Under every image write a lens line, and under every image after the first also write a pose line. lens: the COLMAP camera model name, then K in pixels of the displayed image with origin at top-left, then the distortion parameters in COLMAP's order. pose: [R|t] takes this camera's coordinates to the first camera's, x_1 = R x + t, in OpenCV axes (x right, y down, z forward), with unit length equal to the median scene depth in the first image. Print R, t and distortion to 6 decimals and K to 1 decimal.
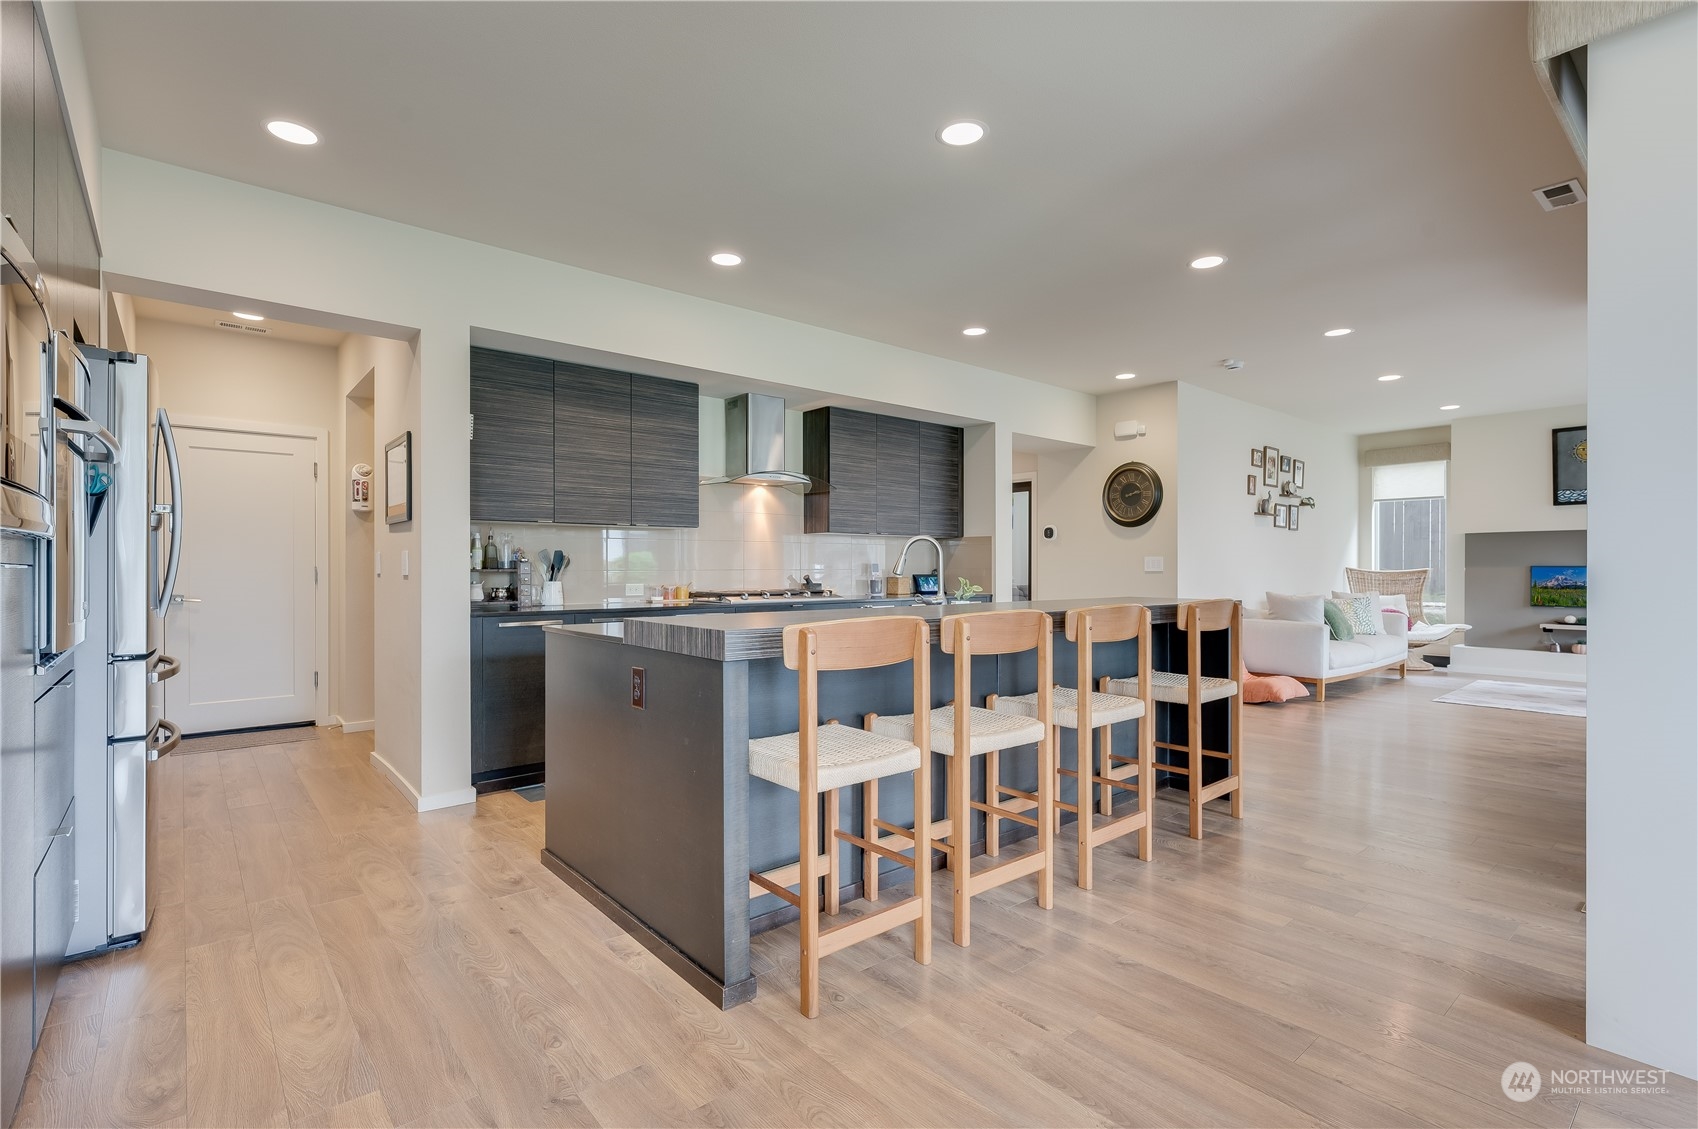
lens RADIAL K [[784.1, 0, 859.6], [0, 784.1, 565.0], [0, 0, 1]] dist [0.000769, 0.000155]
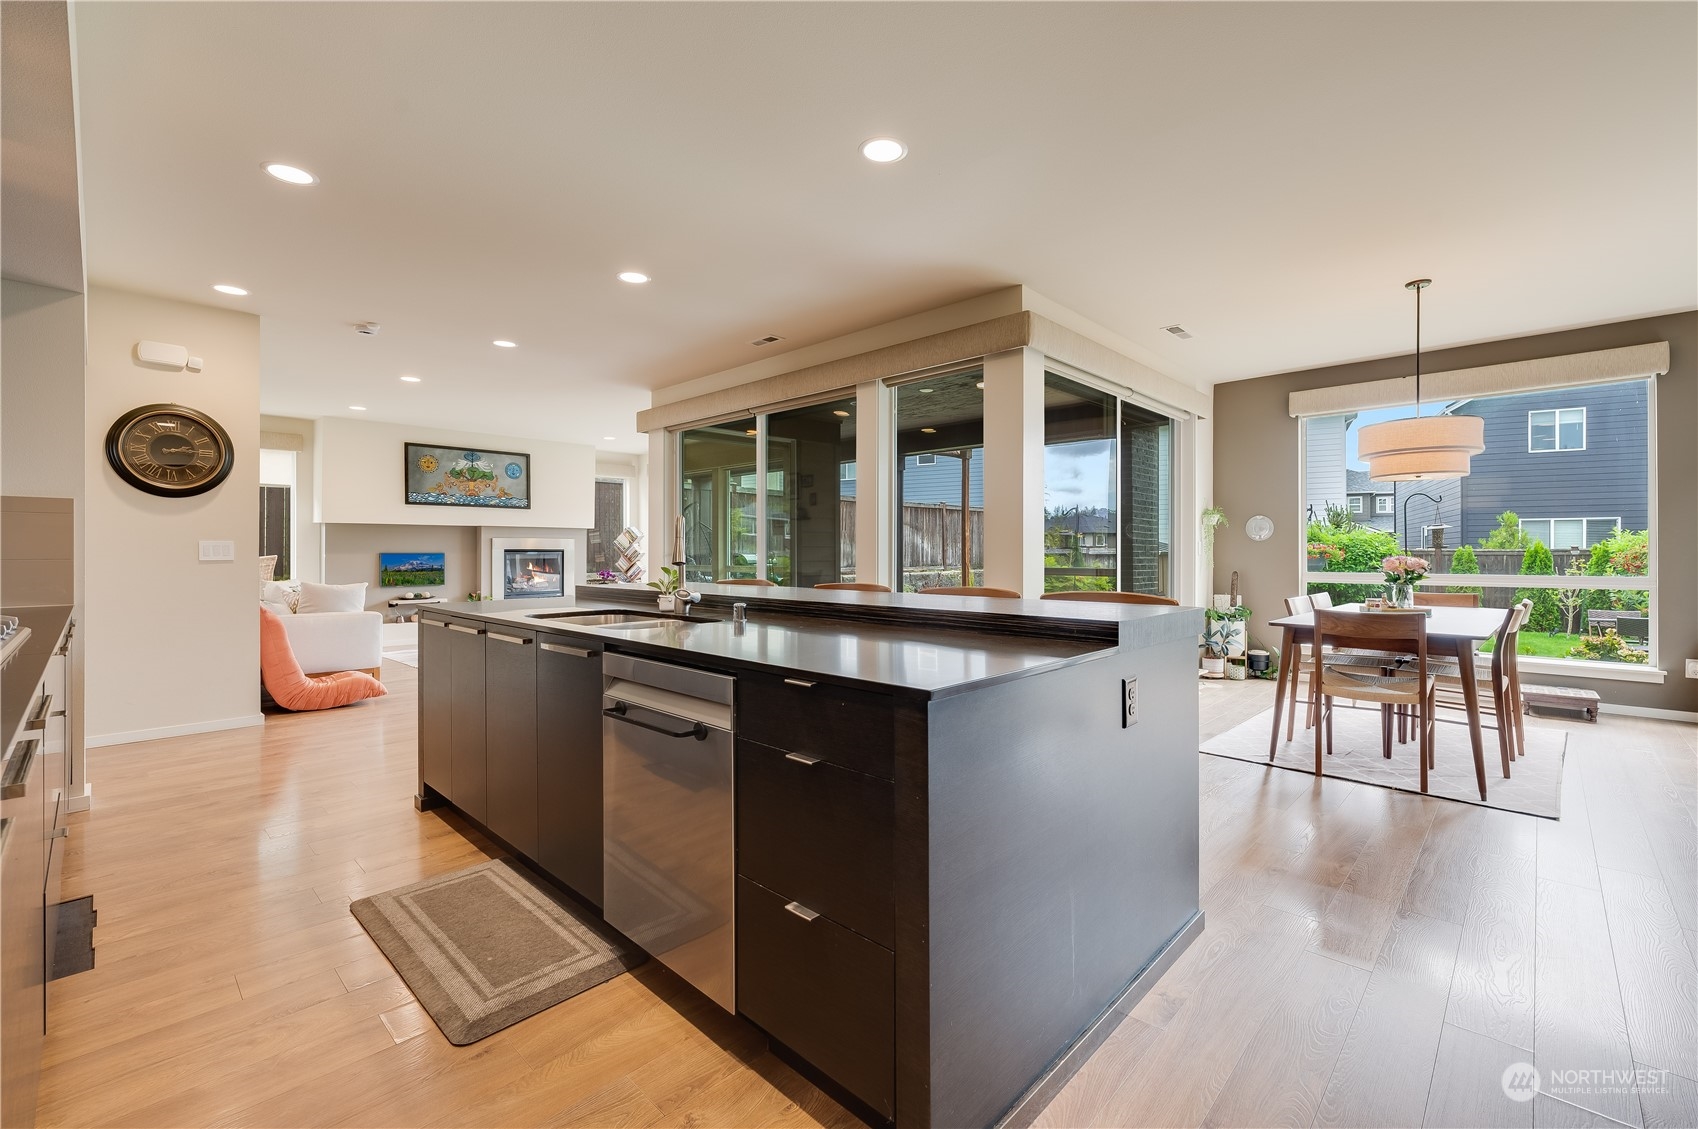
lens RADIAL K [[711.6, 0, 848.5], [0, 711.6, 551.6], [0, 0, 1]] dist [-0.001720, -0.000297]
pose [[-0.095654, 0.002118, 0.995412, -0.304542], [-0.003064, 0.999992, -0.002423, -0.000504], [-0.995410, -0.003282, -0.095647, 0.415542]]
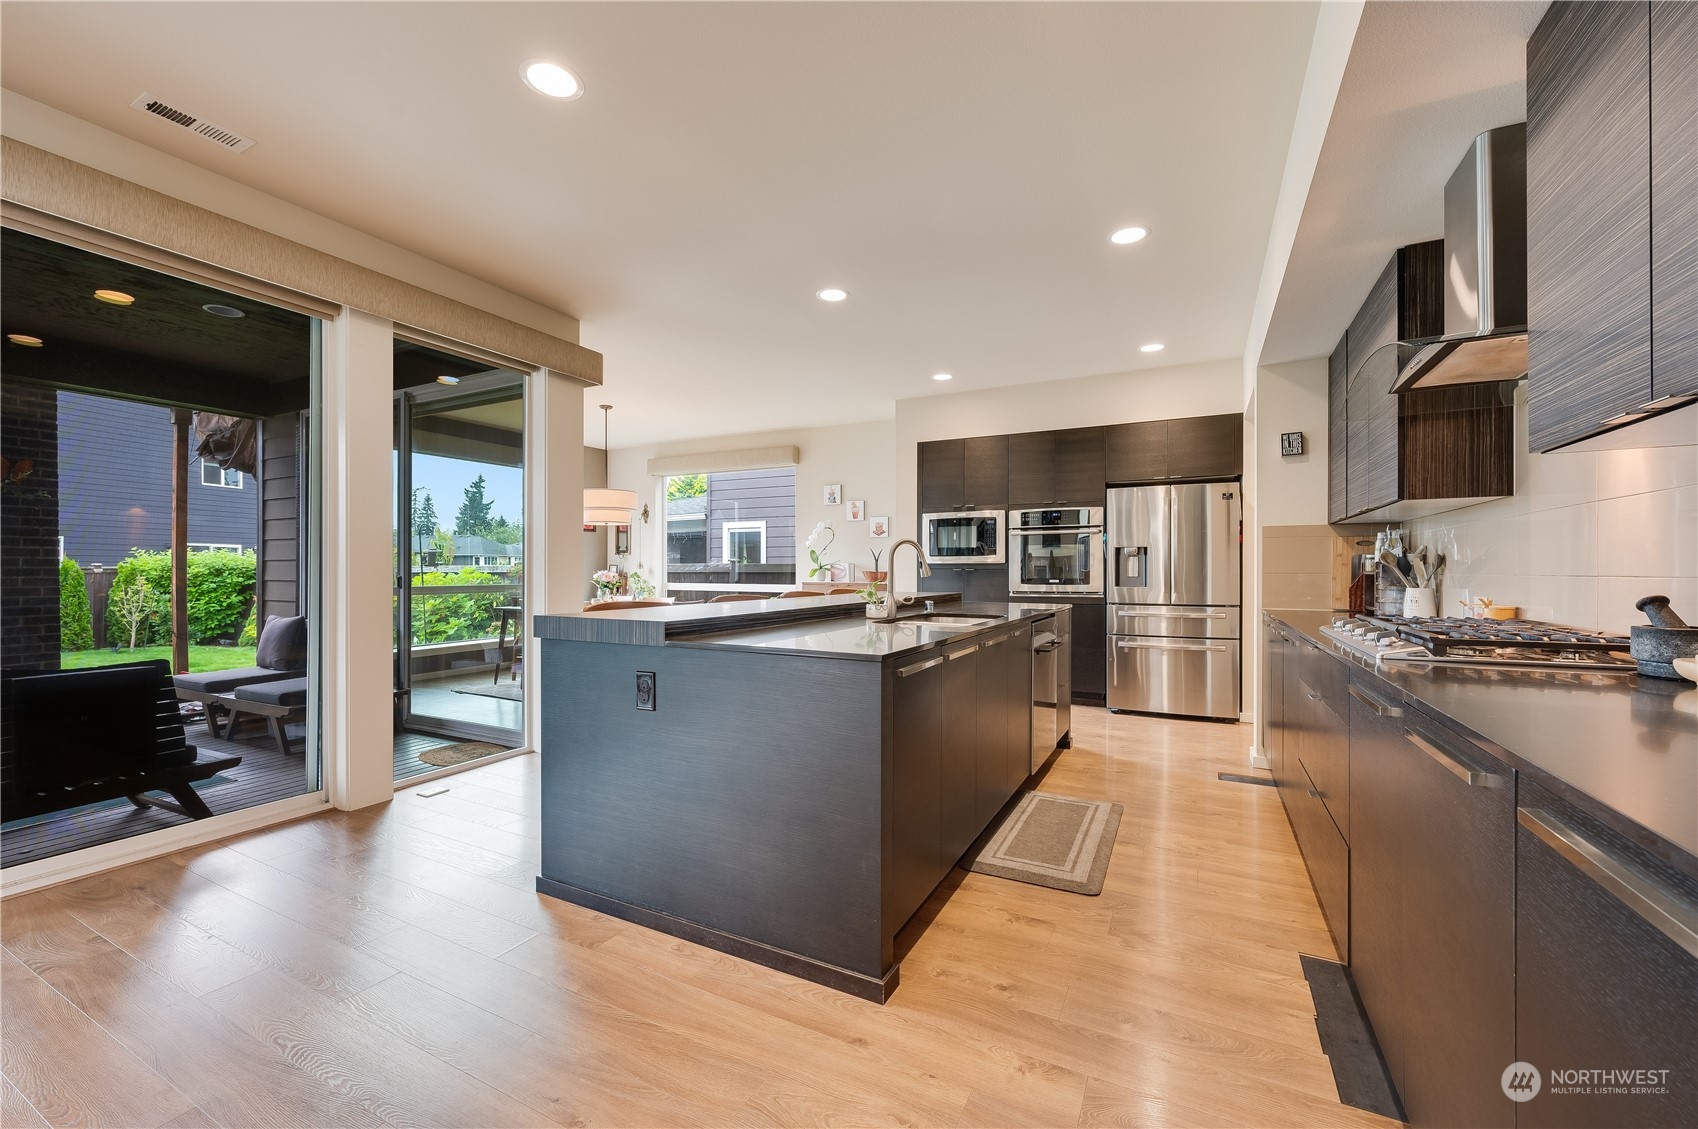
lens RADIAL K [[677.9, 0, 846.0], [0, 677.9, 570.8], [0, 0, 1]] dist [0.000096, -0.000938]
pose [[-0.930082, 0.001657, -0.367347, 0.221013], [0.003027, 0.999990, -0.003154, 0.002836], [0.367339, -0.004046, -0.930078, 0.830220]]
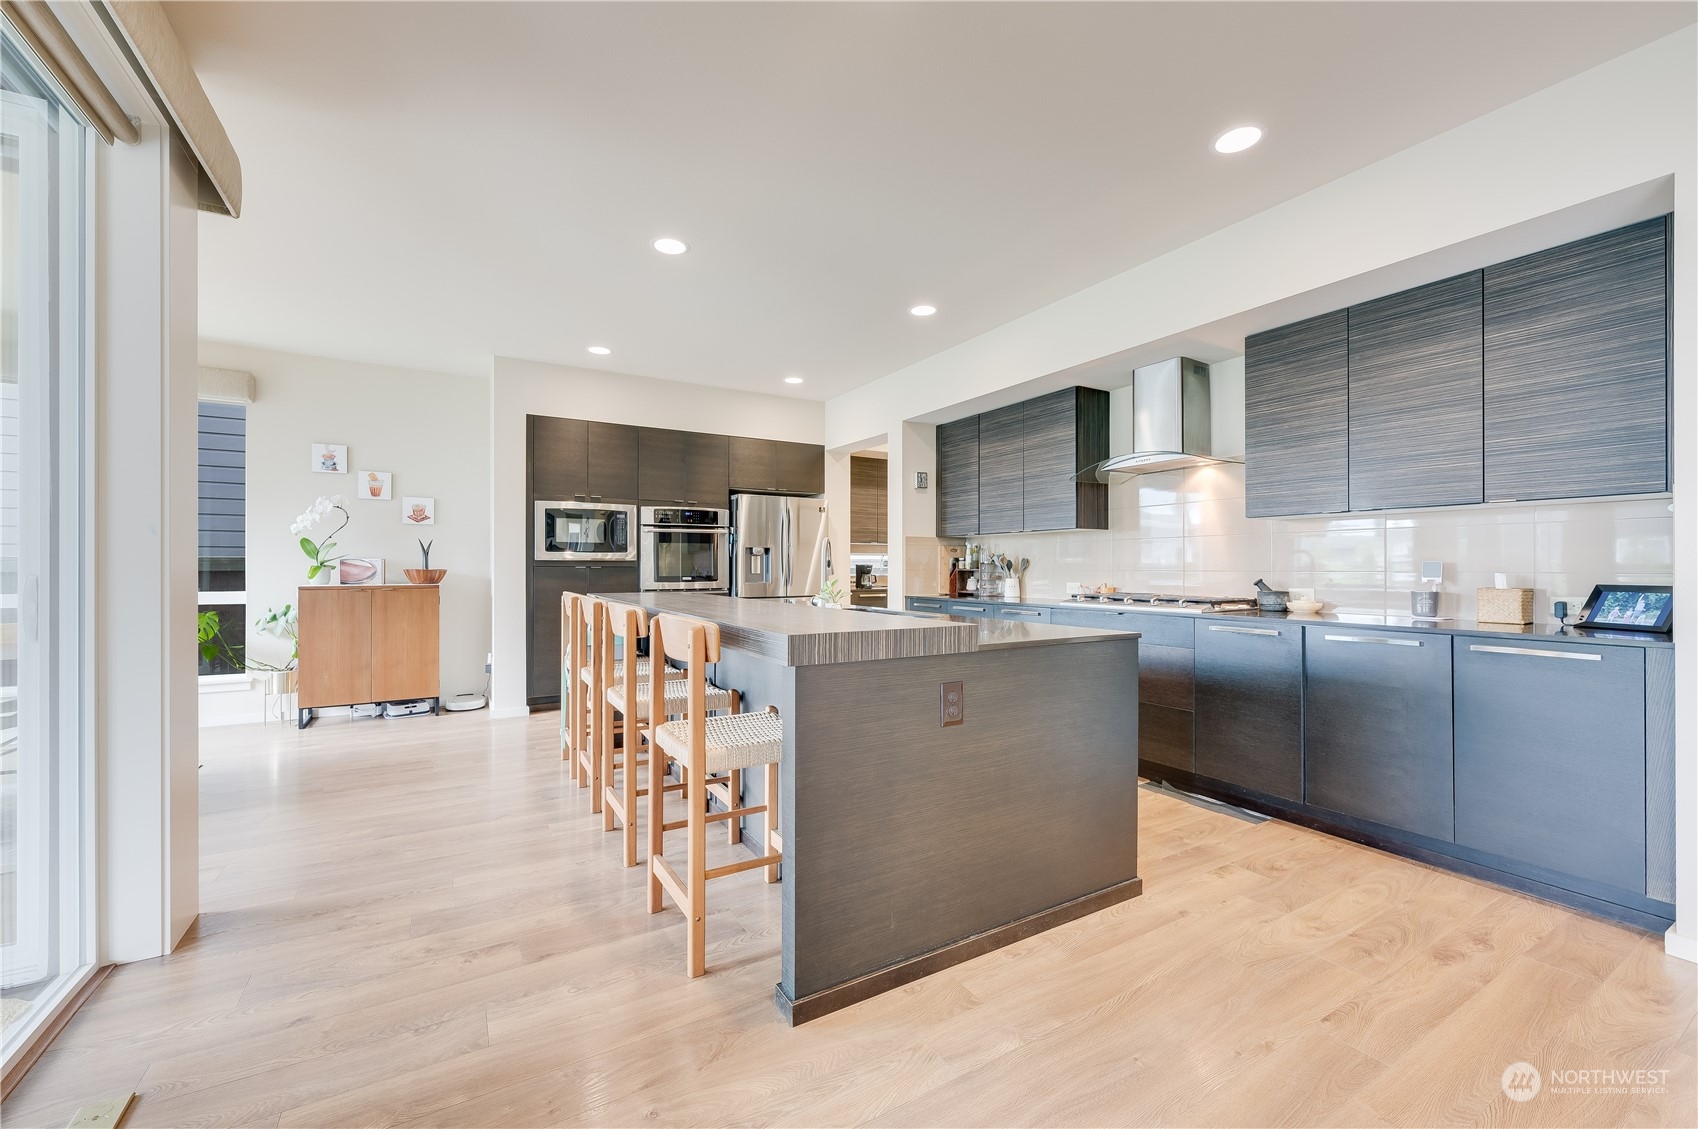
lens RADIAL K [[677.9, 0, 850.8], [0, 677.9, 574.0], [0, 0, 1]] dist [0.000096, -0.000938]
pose [[-0.177276, 0.012876, -0.984077, 0.445230], [0.004916, 0.999914, 0.012198, -0.000881], [0.984149, -0.002676, -0.177324, 0.551889]]
